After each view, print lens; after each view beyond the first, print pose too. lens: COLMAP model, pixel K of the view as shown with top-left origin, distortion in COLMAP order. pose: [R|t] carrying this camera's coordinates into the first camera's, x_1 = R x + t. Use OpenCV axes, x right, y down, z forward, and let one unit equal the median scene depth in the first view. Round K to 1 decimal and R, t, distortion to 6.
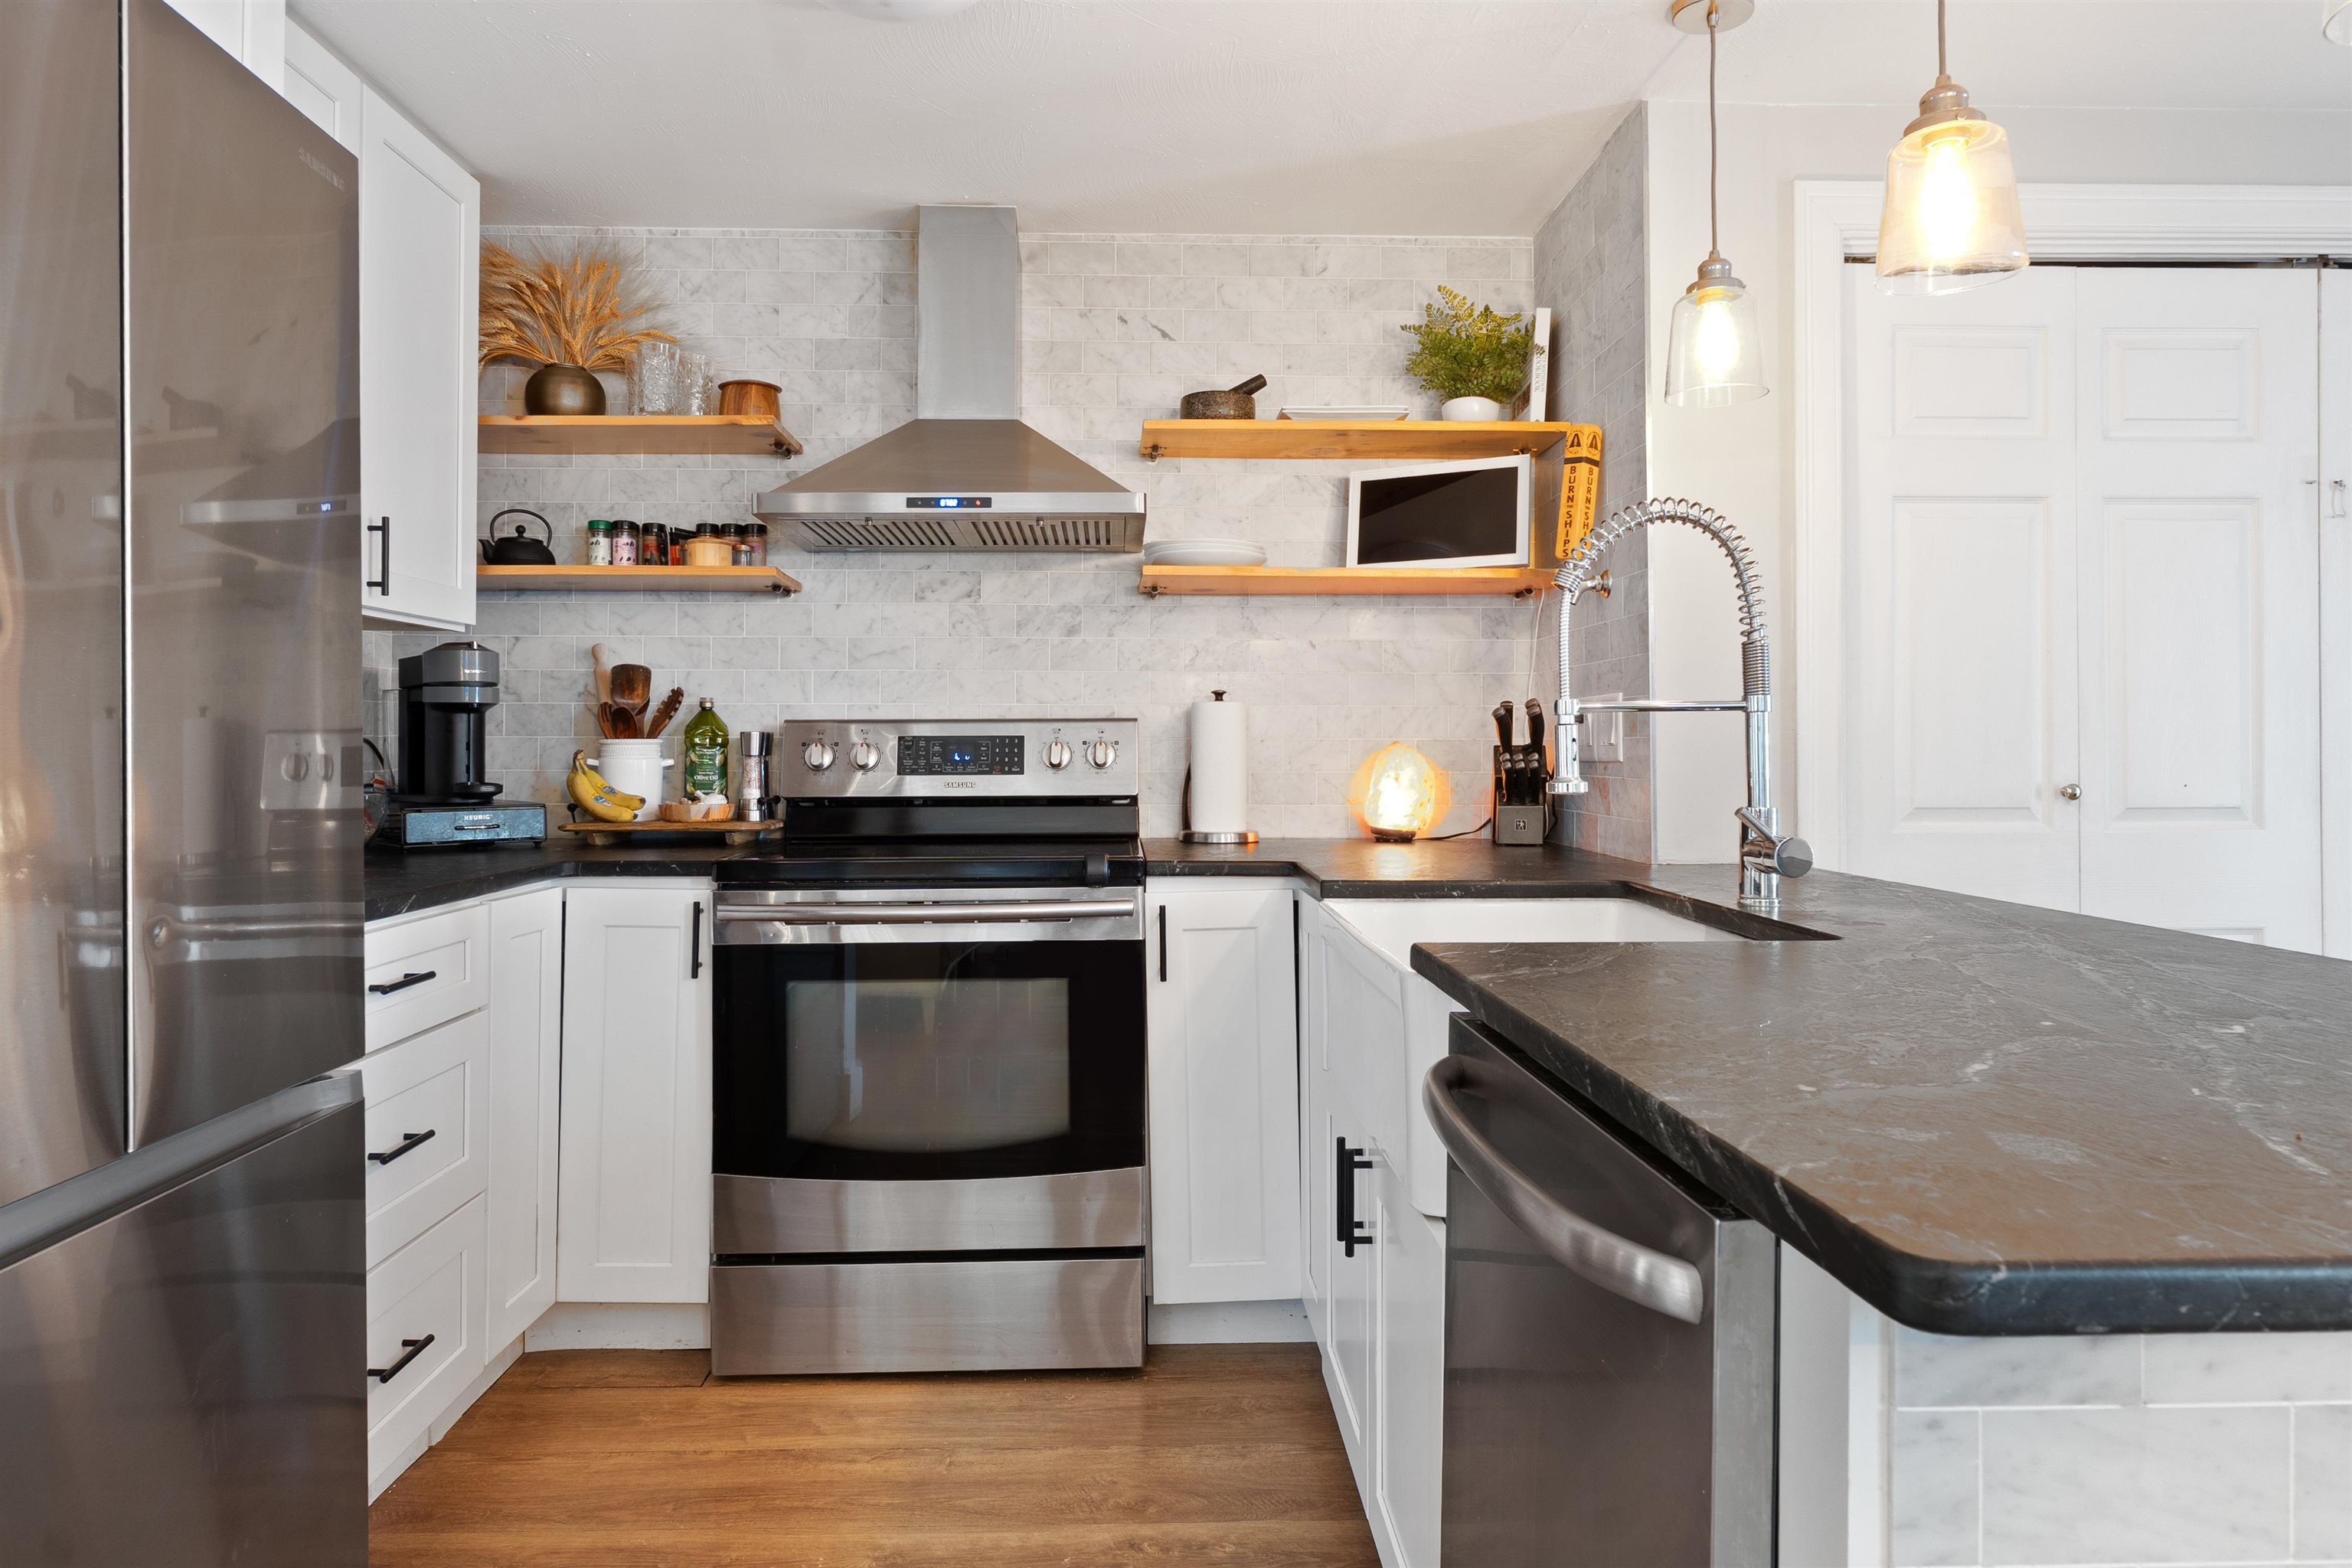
lens RADIAL K [[1457.8, 0, 1170.2], [0, 1457.8, 737.9], [0, 0, 1]] dist [-0.006478, 0.000044]
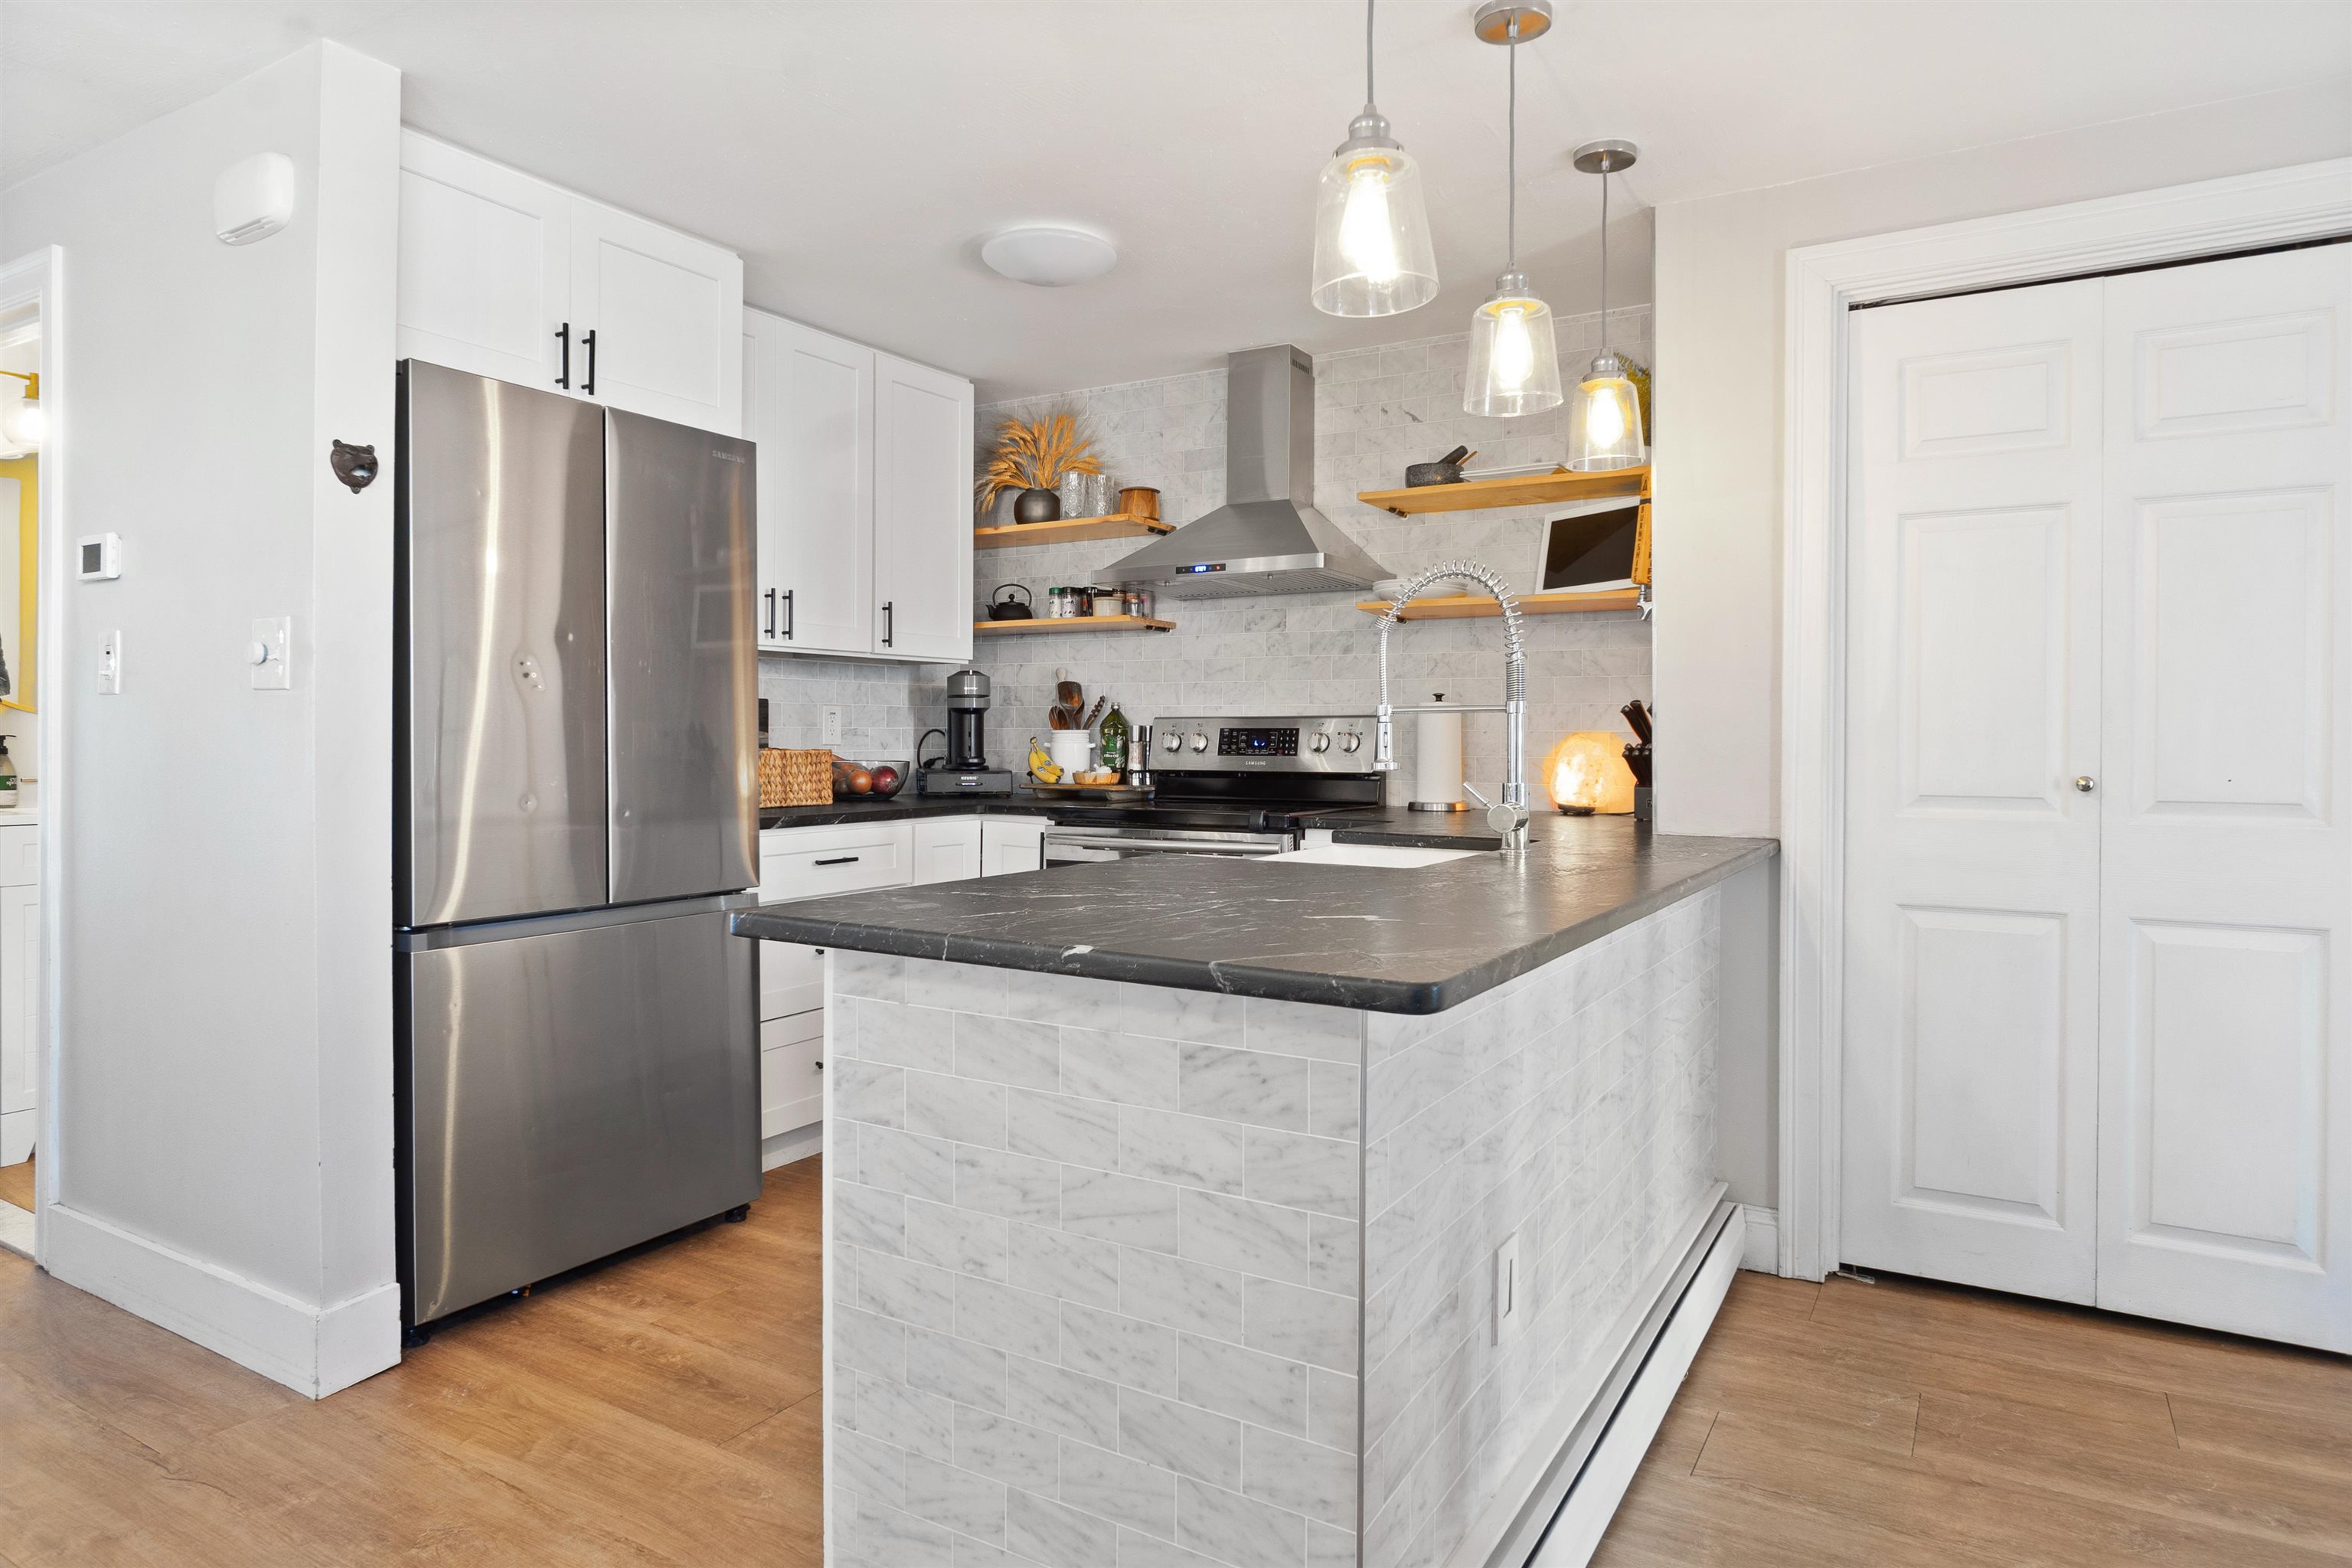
lens RADIAL K [[1383.9, 0, 1177.0], [0, 1383.9, 760.7], [0, 0, 1]] dist [-0.008394, -0.001101]
pose [[0.839171, 0.014276, -0.543681, 0.517831], [-0.000439, 0.999673, 0.025572, -0.004050], [0.543868, -0.021221, 0.838903, -0.160613]]
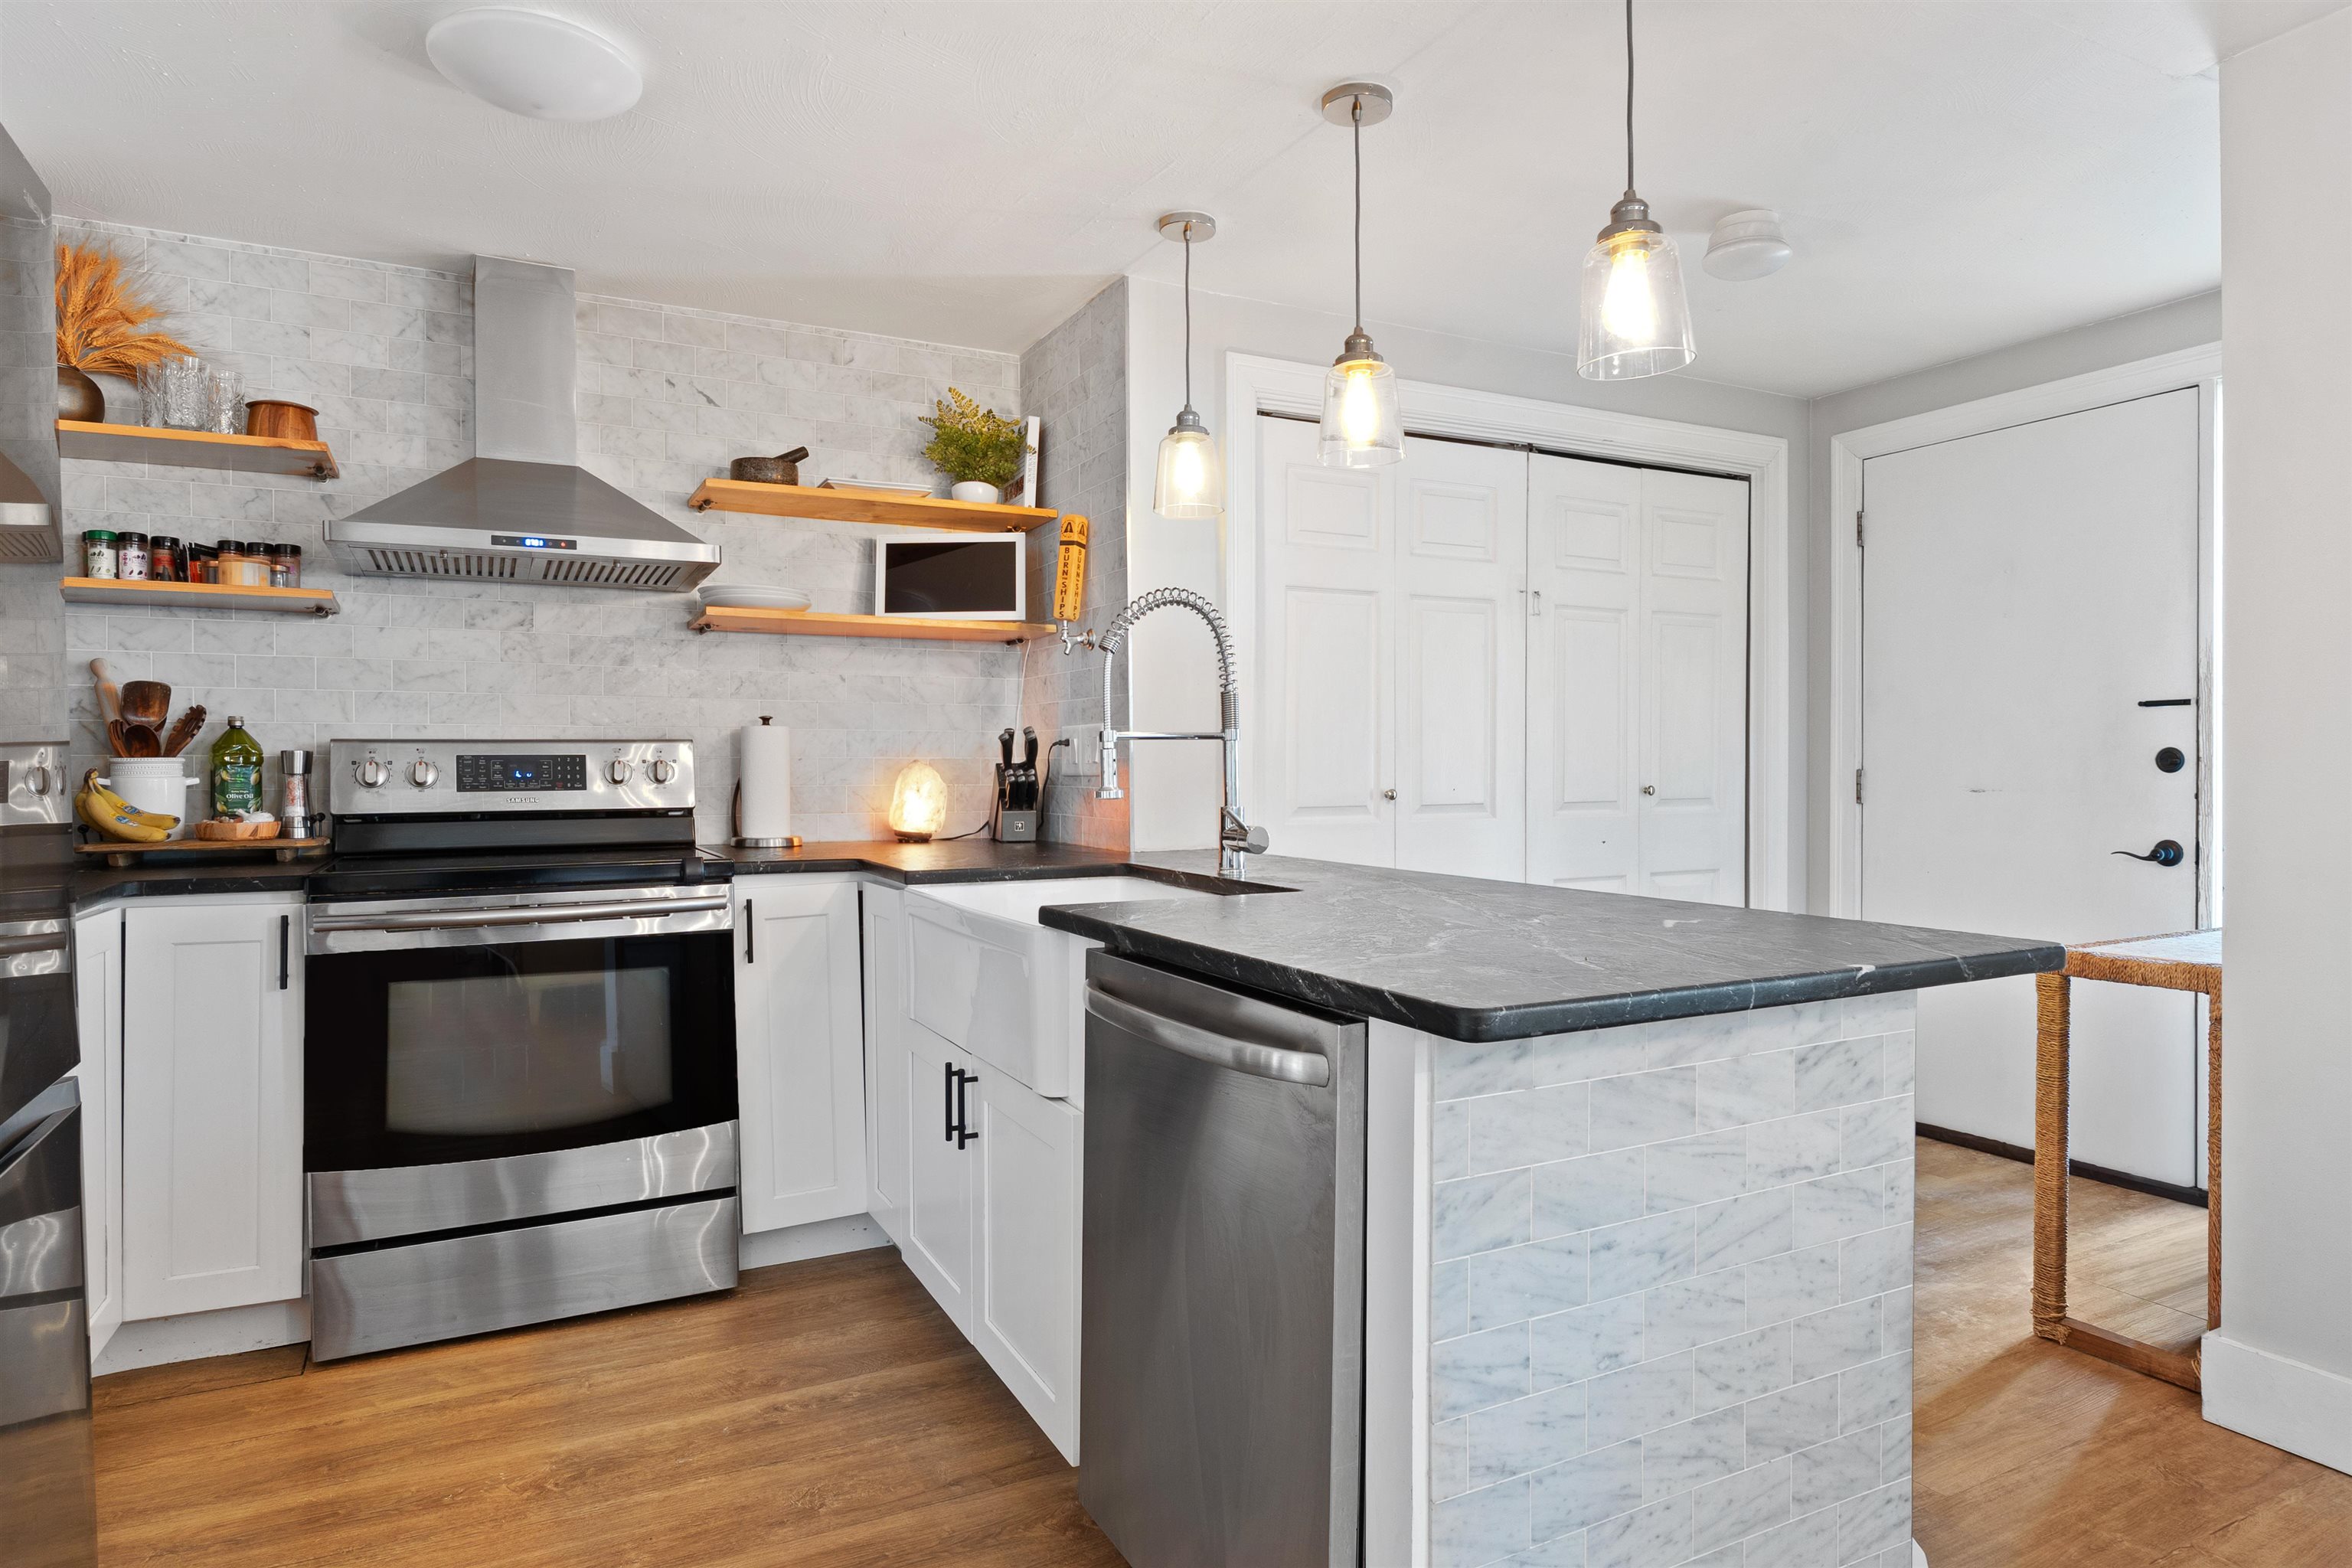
lens RADIAL K [[1333.8, 0, 1181.5], [0, 1333.8, 792.8], [0, 0, 1]] dist [-0.009581, 0.000892]
pose [[0.901716, -0.010706, 0.432196, -0.130209], [-0.001794, 0.999592, 0.028504, -0.002341], [-0.432325, -0.026478, 0.901329, -0.104155]]
